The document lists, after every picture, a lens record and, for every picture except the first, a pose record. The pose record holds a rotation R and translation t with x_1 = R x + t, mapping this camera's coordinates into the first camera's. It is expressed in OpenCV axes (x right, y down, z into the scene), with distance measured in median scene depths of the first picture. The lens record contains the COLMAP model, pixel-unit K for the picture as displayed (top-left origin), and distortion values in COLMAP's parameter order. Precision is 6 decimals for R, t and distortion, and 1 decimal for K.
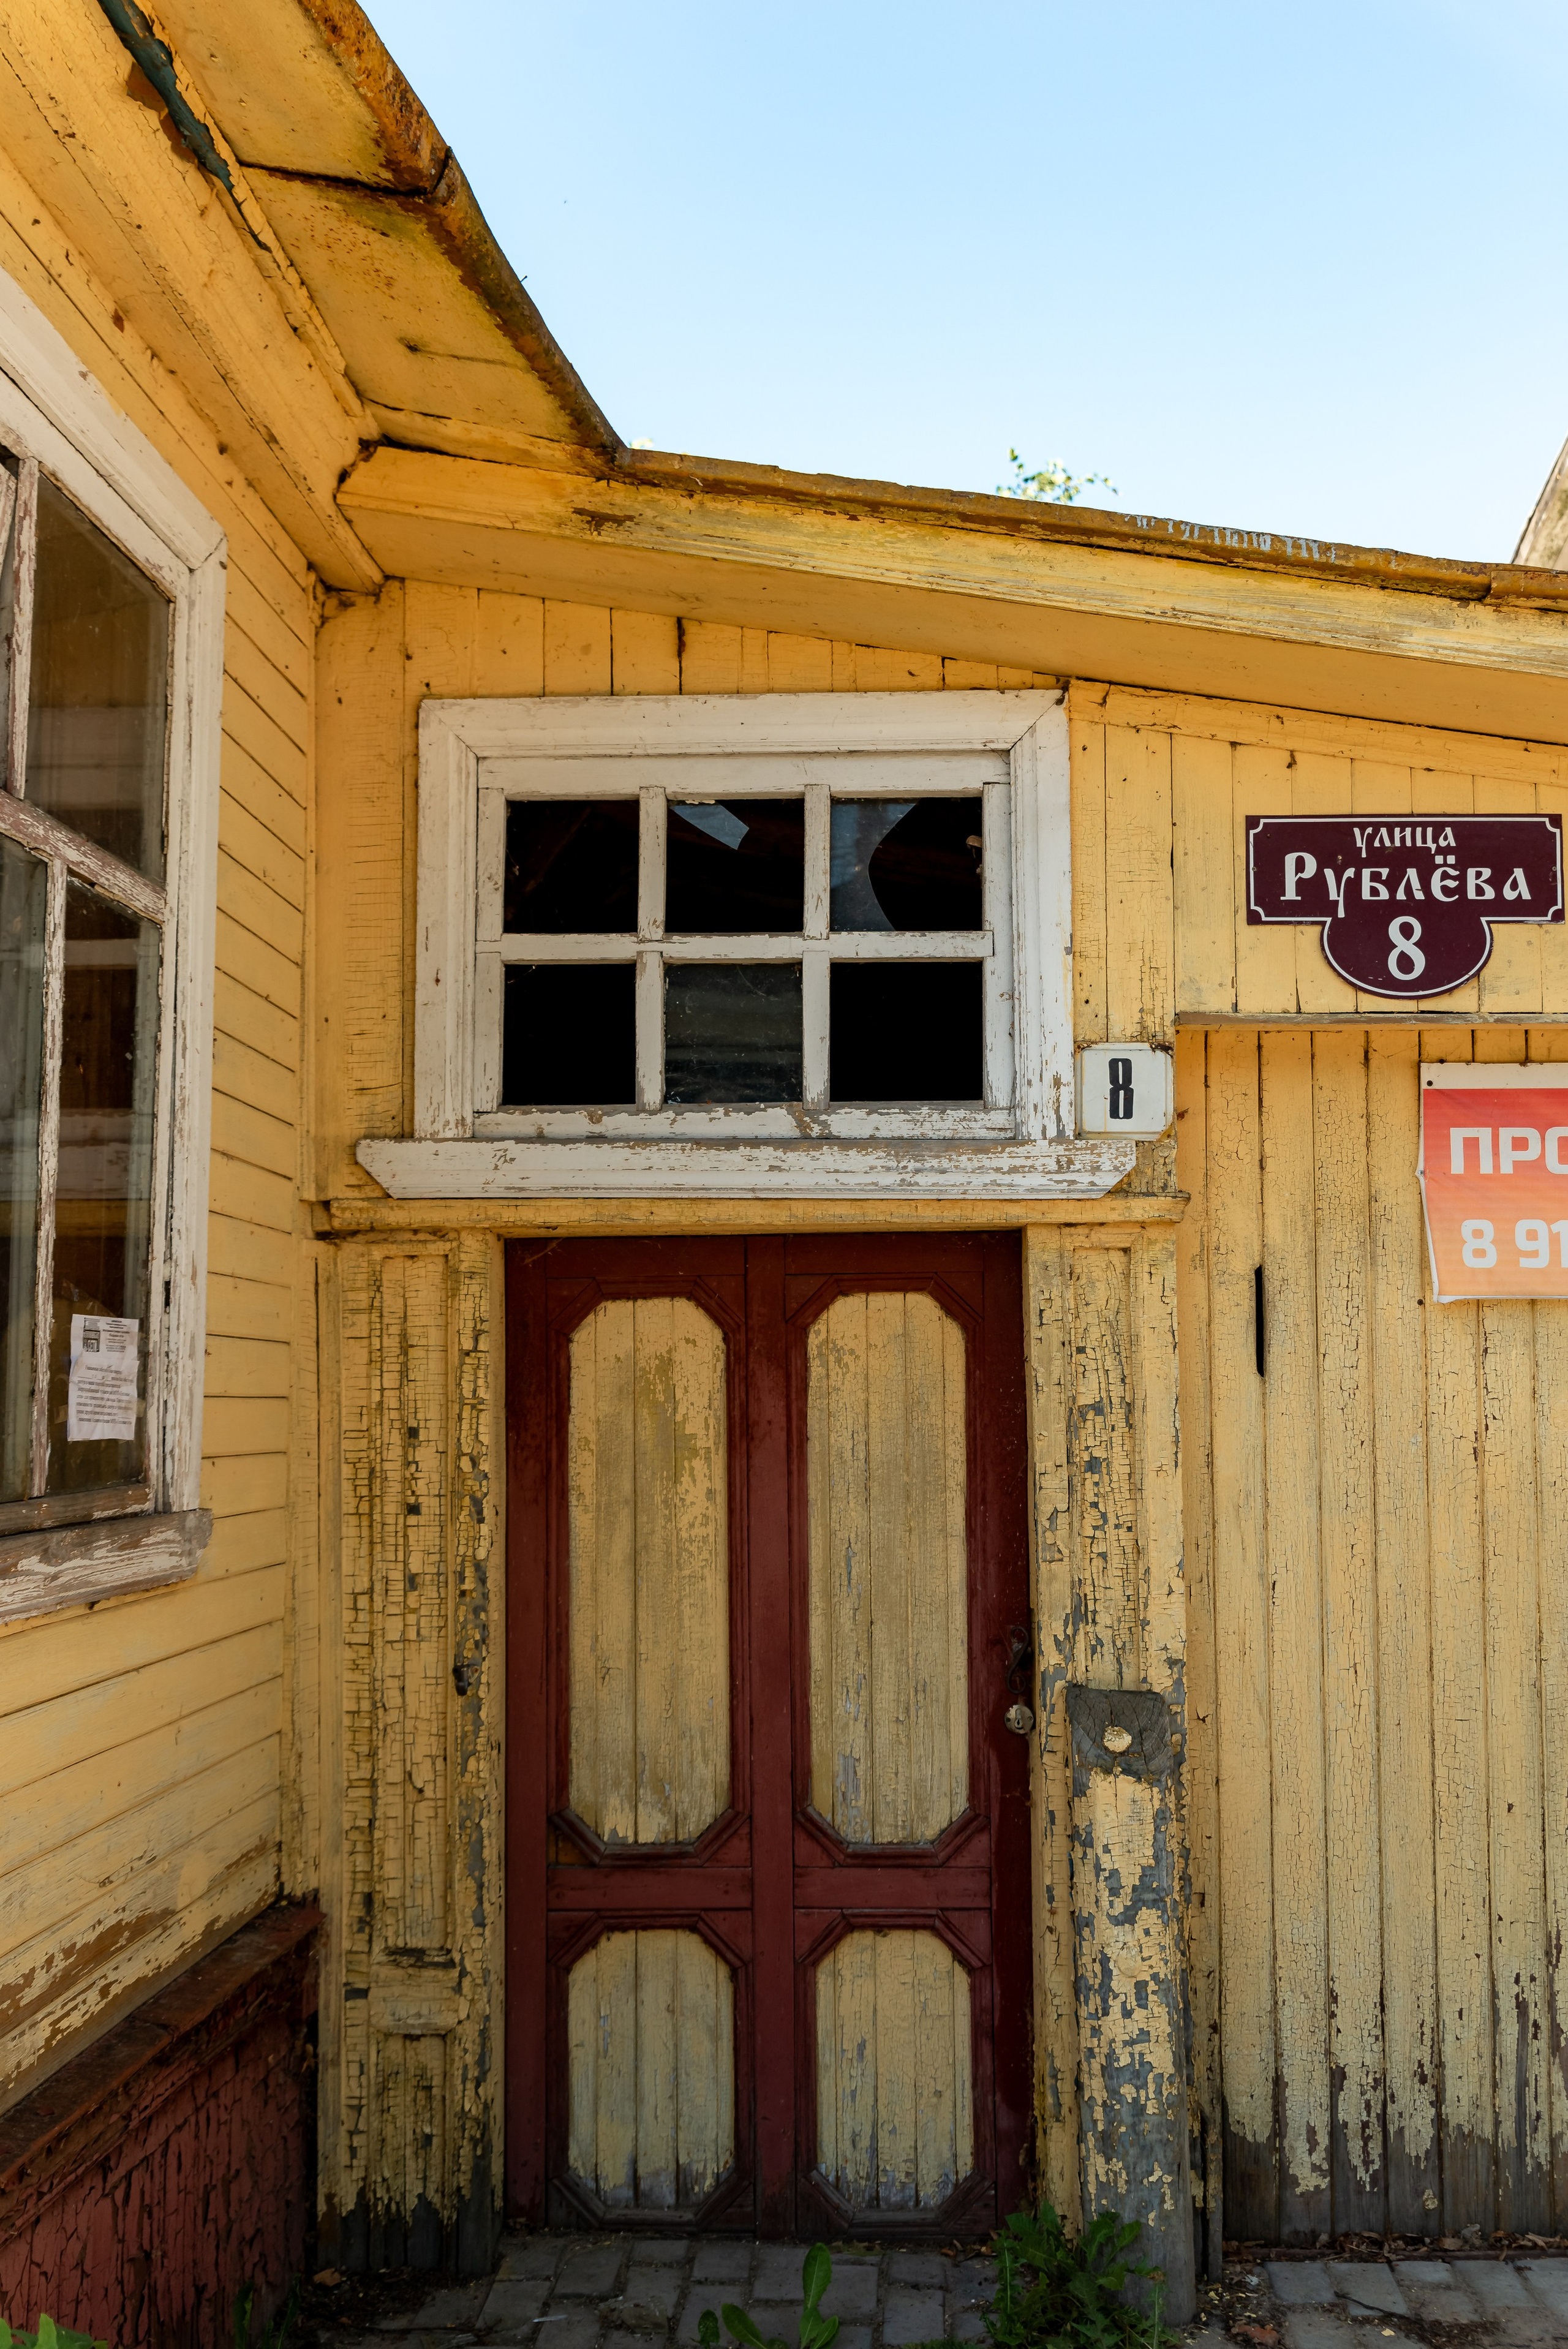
lens RADIAL K [[2200.0, 0, 784.0], [0, 2200.0, 1174.5], [0, 0, 1]] dist [0.010188, 0.003143]
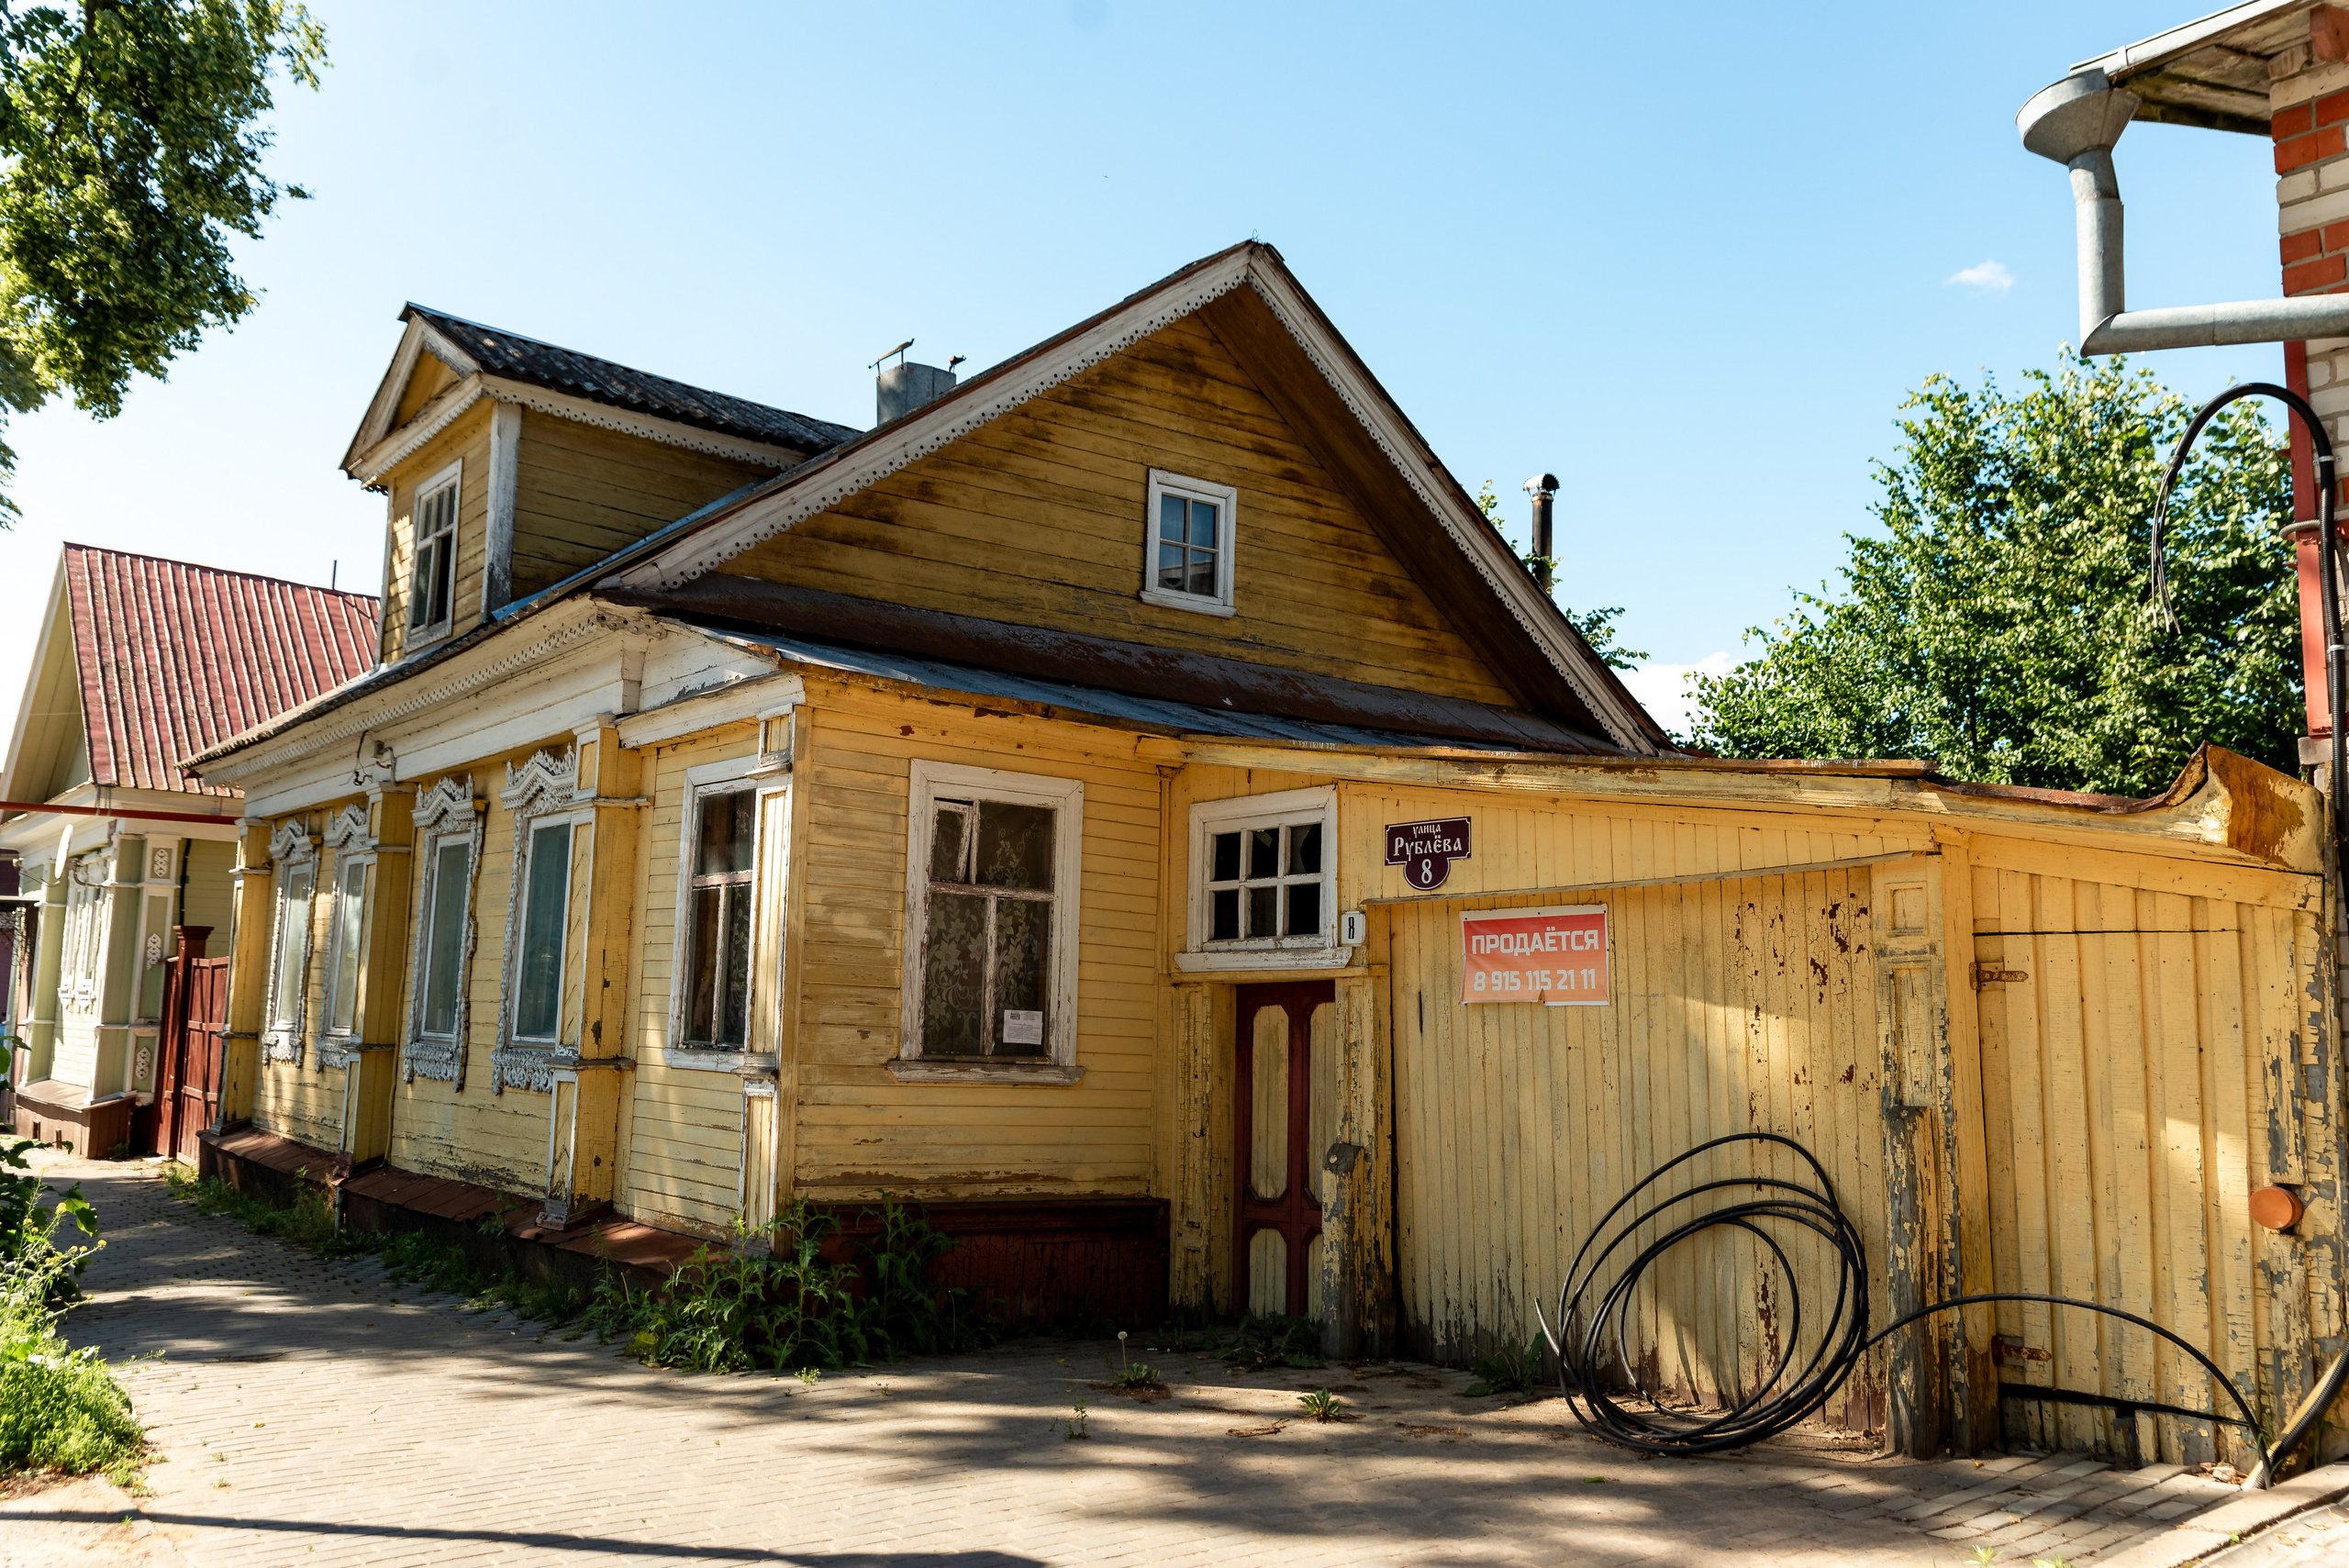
lens RADIAL K [[2045.0, 0, 1174.5], [0, 2045.0, 784.0], [0, 0, 1]] dist [-0.001249, -0.000410]
pose [[0.656404, -0.088749, -0.749171, 1.940339], [0.045718, 0.995911, -0.077923, -0.028678], [0.753023, 0.016898, 0.657777, -0.860302]]
